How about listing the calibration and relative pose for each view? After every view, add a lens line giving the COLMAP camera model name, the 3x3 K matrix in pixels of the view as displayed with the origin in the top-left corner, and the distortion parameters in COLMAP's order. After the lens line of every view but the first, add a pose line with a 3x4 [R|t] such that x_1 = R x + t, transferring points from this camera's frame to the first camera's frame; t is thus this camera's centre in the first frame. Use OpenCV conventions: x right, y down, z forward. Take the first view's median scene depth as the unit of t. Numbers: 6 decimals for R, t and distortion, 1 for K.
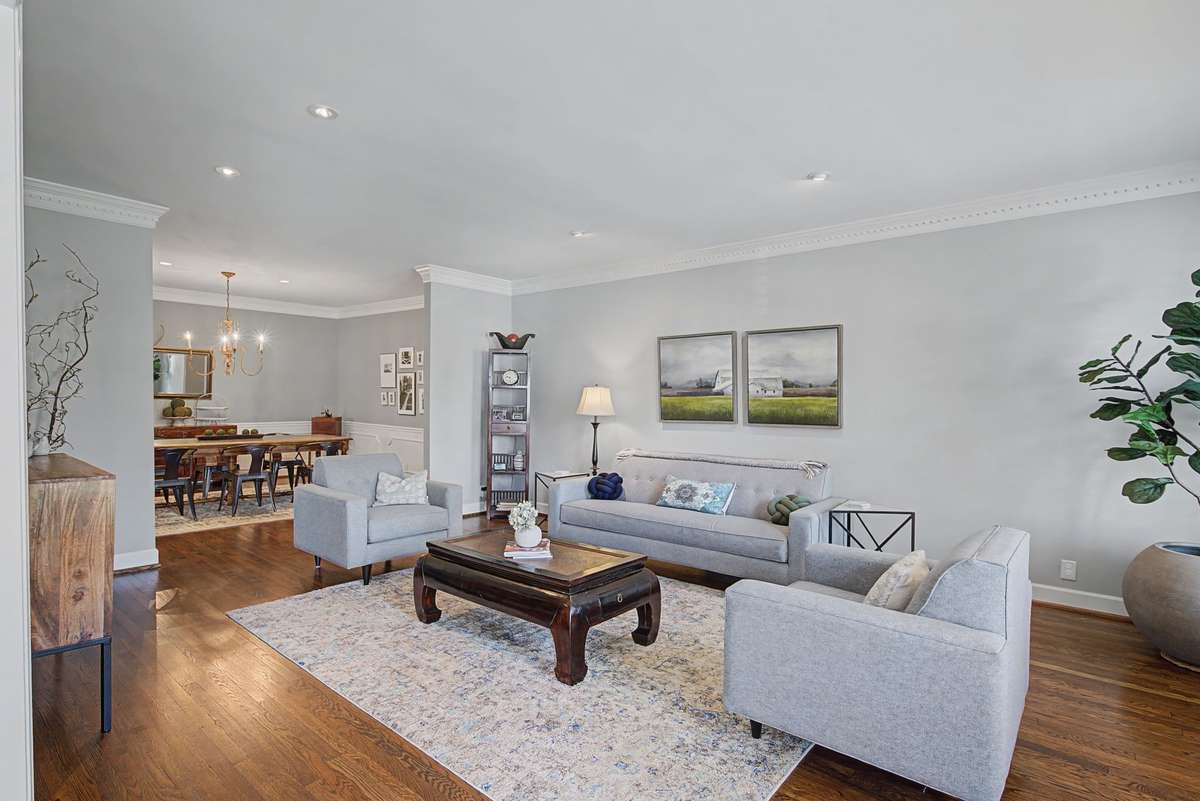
lens RADIAL K [[589.0, 0, 603.2], [0, 589.0, 400.6], [0, 0, 1]] dist [-0.005105, -0.000181]
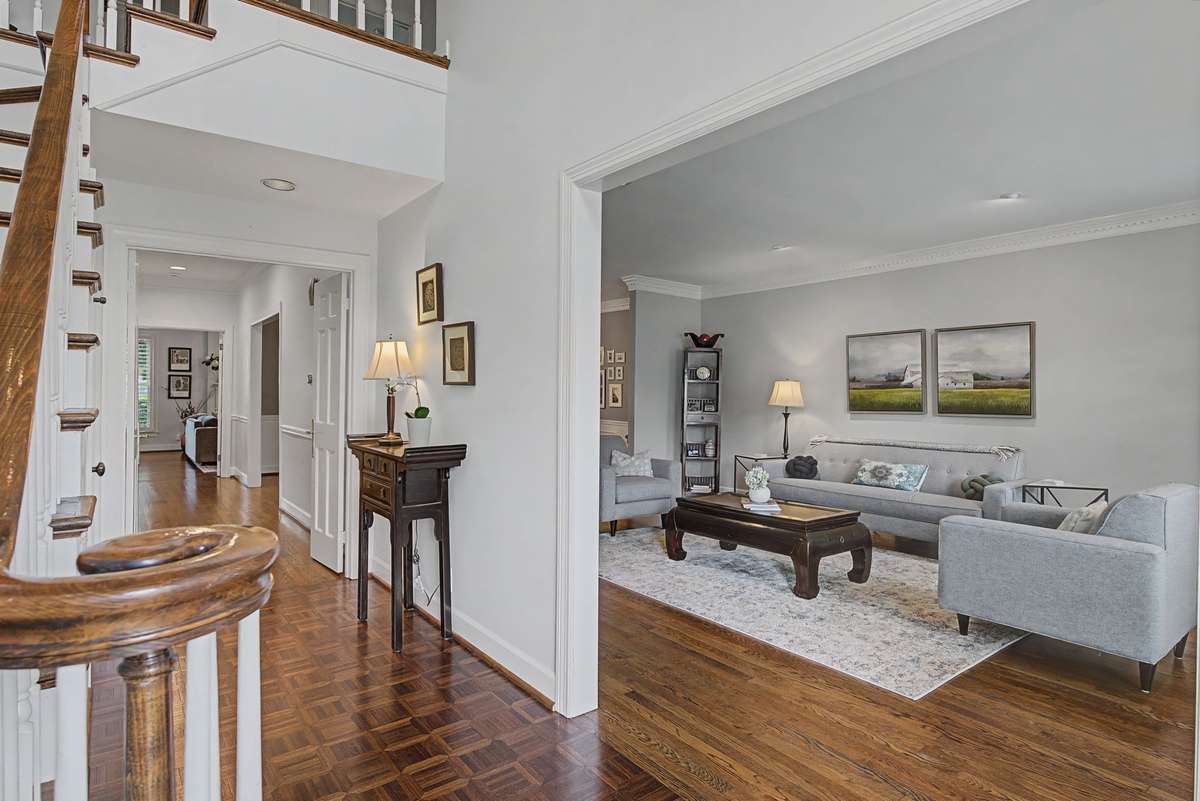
lens RADIAL K [[637.4, 0, 600.5], [0, 637.4, 394.4], [0, 0, 1]] dist [-0.002188, -0.000630]
pose [[0.977055, 0.002687, -0.212972, -0.115847], [-0.005260, 0.999920, -0.011517, 0.021171], [0.212924, 0.012373, 0.976990, -0.289770]]
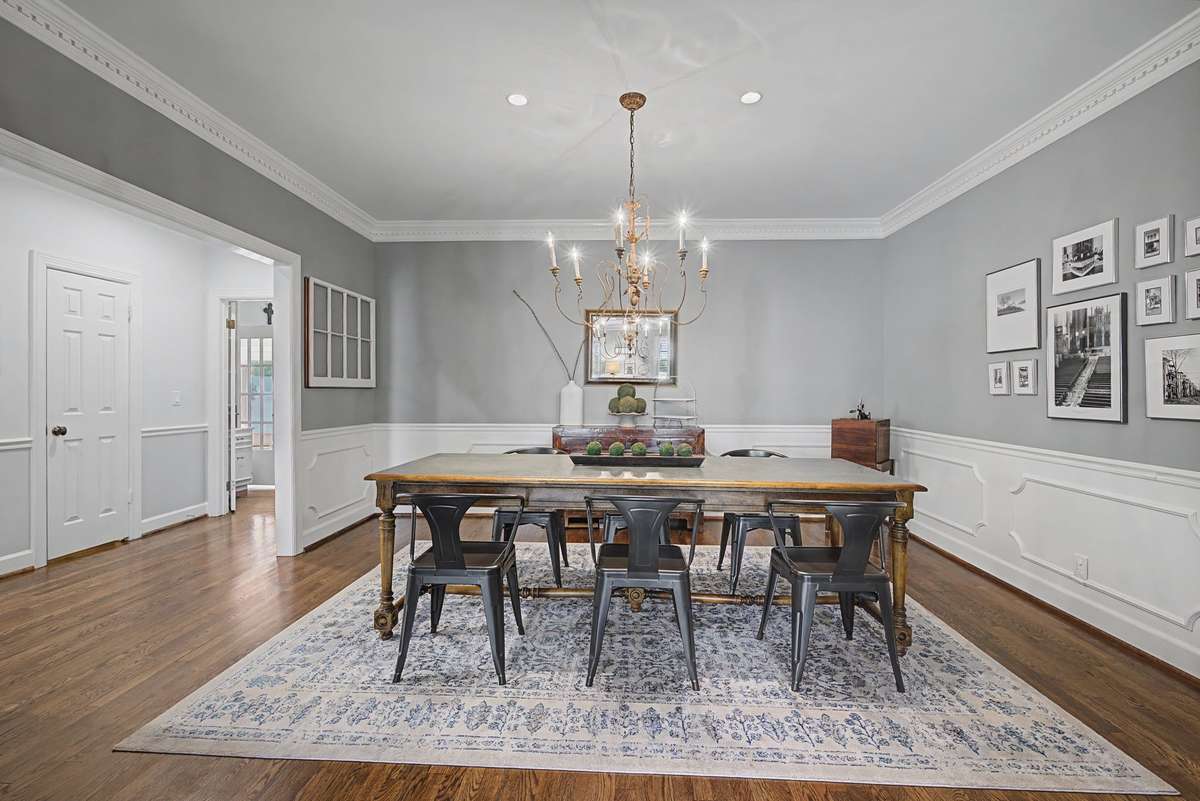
lens RADIAL K [[527.8, 0, 599.2], [0, 527.8, 393.9], [0, 0, 1]] dist [-0.001818, -0.000648]
pose [[0.610772, -0.006878, -0.791777, -0.430061], [-0.002263, 0.999943, -0.010432, 0.020344], [0.791803, 0.008163, 0.610722, 0.947356]]
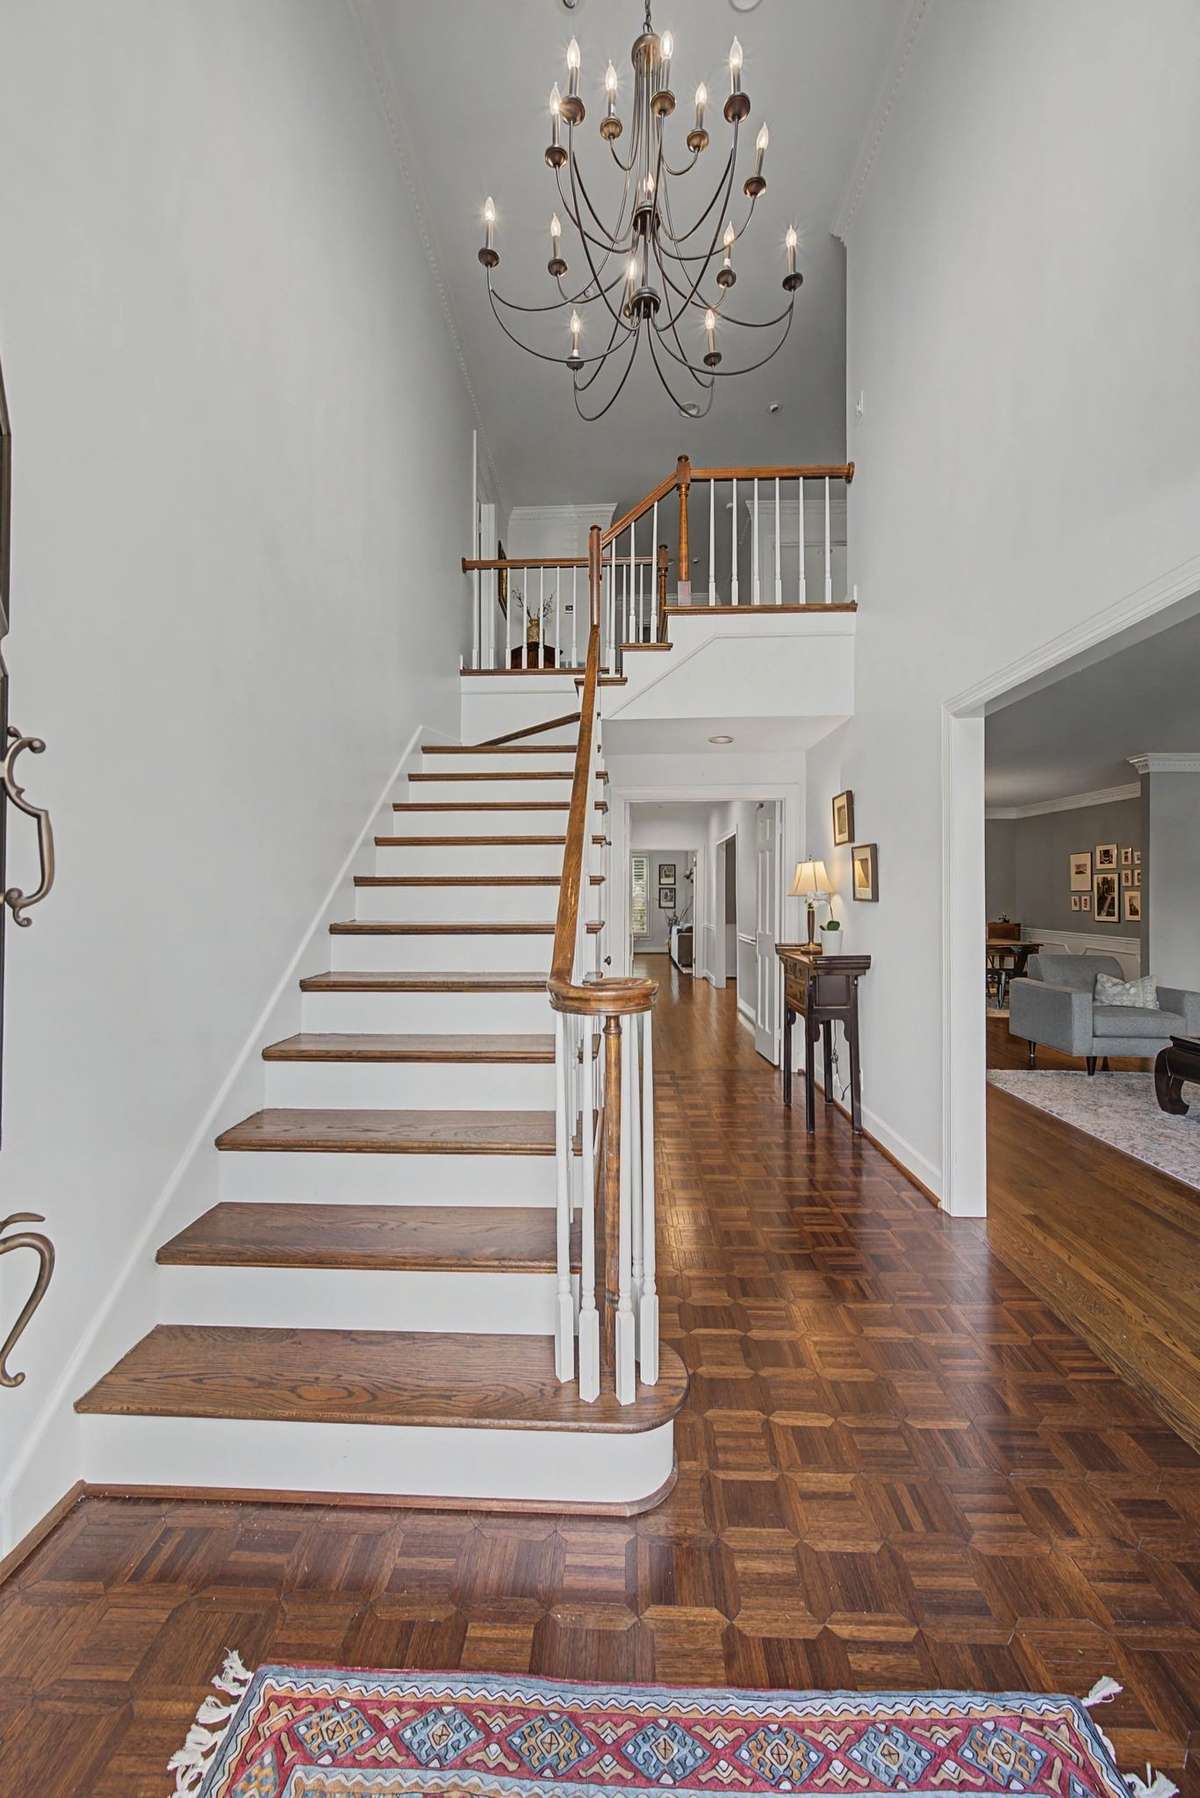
lens RADIAL K [[705.1, 0, 600.0], [0, 705.1, 899.0], [0, 0, 1]] dist [0.001121, 0.000076]
pose [[0.619188, -0.003607, -0.785235, 0.040775], [-0.008026, 0.999908, -0.010922, 0.013424], [0.785202, 0.013066, 0.619102, -0.406726]]
